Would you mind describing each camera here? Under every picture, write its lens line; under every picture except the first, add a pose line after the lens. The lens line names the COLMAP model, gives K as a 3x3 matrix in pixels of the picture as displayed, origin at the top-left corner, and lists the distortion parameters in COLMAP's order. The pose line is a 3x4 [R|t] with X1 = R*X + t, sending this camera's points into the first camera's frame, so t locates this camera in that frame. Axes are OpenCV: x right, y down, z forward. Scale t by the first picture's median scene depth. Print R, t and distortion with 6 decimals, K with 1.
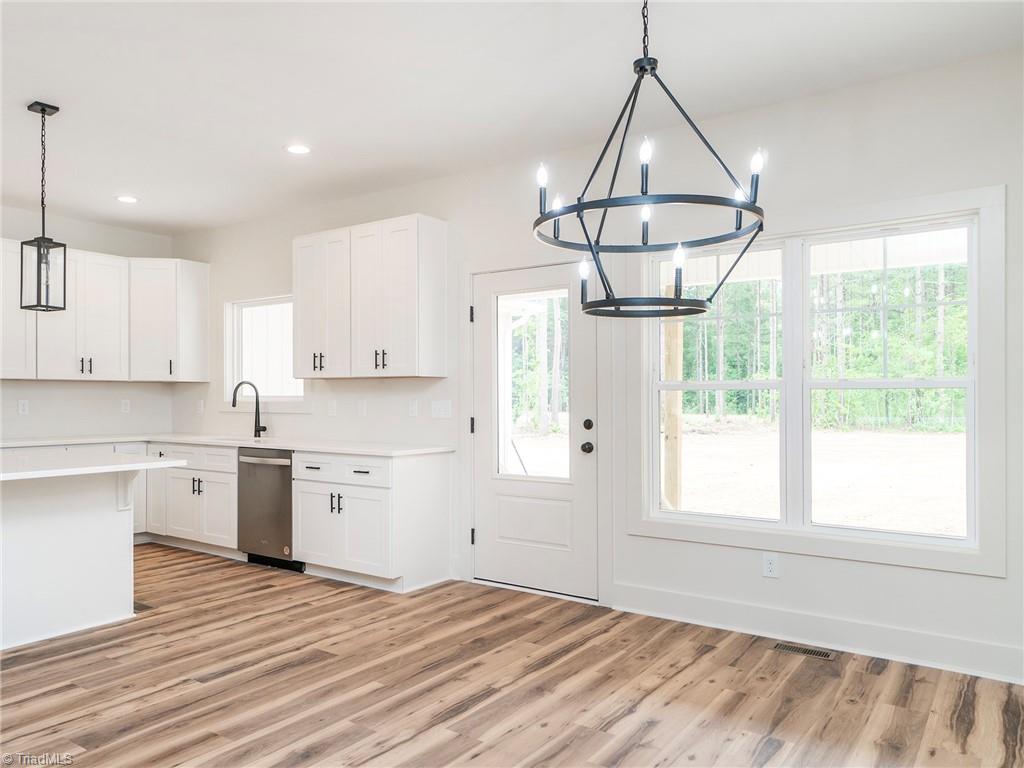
lens RADIAL K [[754.5, 0, 480.7], [0, 754.5, 389.5], [0, 0, 1]] dist [0.006648, 0.004823]
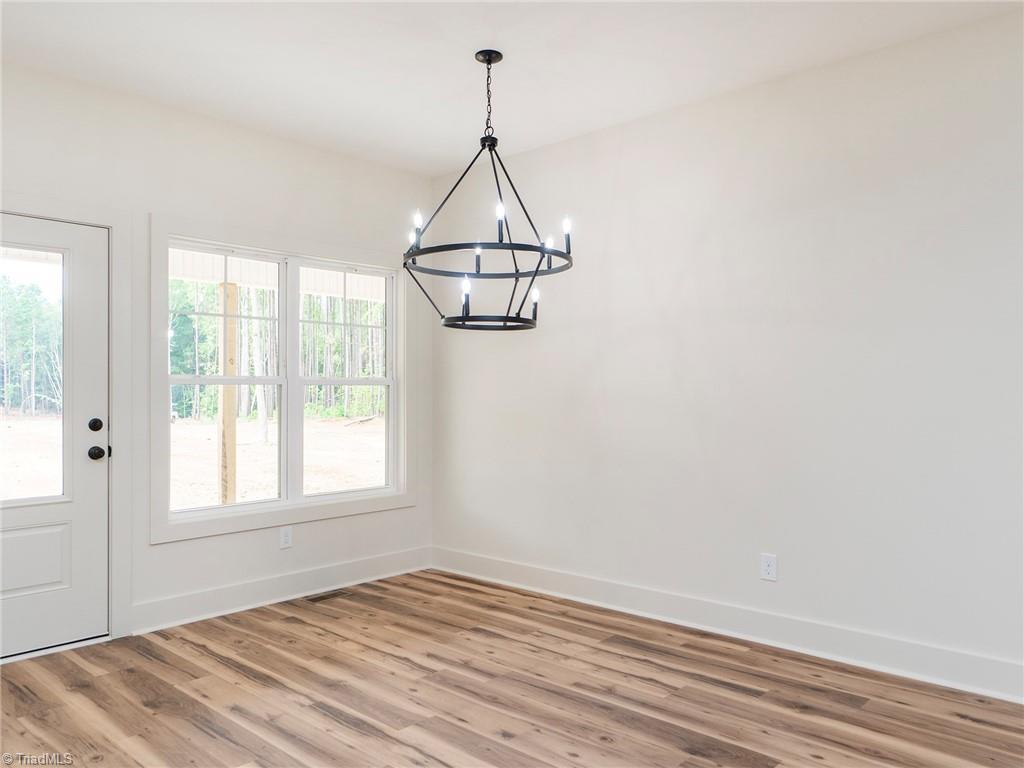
lens RADIAL K [[754.5, 0, 480.7], [0, 754.5, 389.5], [0, 0, 1]] dist [0.006648, 0.004823]
pose [[0.127368, 0.005628, 0.991840, -0.802029], [-0.009537, 0.999945, -0.004449, 0.008287], [-0.991810, -0.008893, 0.127414, 0.616724]]
